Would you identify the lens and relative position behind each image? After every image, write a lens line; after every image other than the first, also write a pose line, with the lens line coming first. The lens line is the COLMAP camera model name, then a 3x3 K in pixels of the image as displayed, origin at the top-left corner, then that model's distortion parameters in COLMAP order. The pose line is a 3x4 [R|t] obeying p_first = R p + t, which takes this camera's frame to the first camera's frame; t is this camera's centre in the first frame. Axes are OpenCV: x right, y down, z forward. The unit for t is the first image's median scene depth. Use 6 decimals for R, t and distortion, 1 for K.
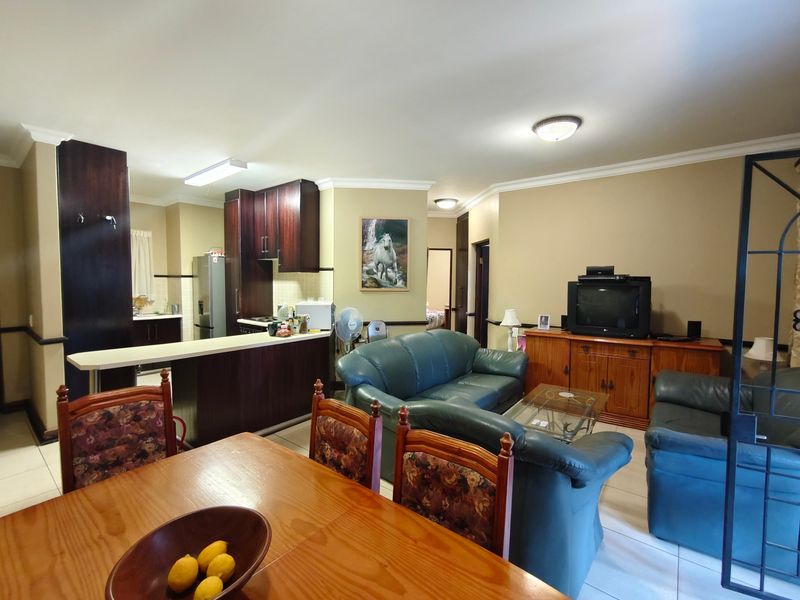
lens RADIAL K [[360.3, 0, 398.7], [0, 360.3, 298.8], [0, 0, 1]] dist [-0.056566, 0.033673]
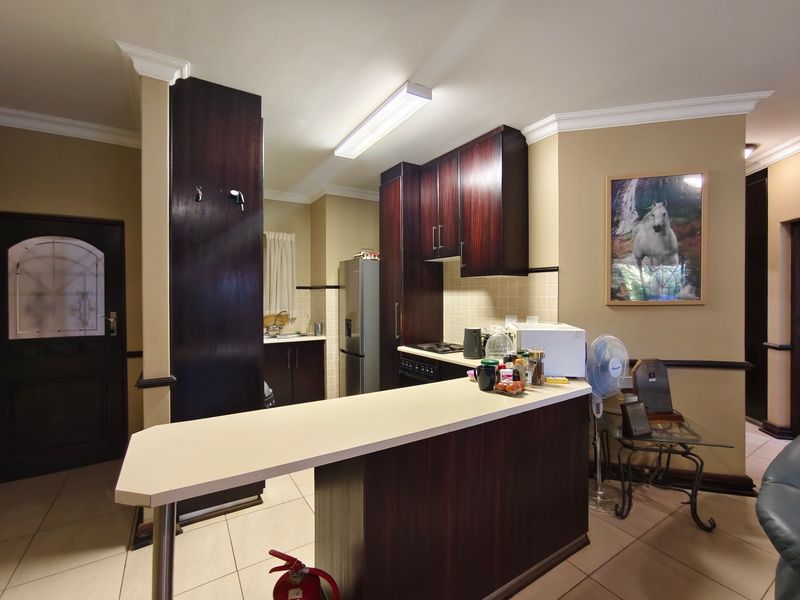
lens RADIAL K [[360.3, 0, 398.7], [0, 360.3, 298.8], [0, 0, 1]] dist [-0.056566, 0.033673]
pose [[0.944151, -0.008081, -0.329413, -0.232177], [-0.006343, 0.999068, -0.042689, -0.005957], [0.329451, 0.042395, 0.943221, 0.352105]]
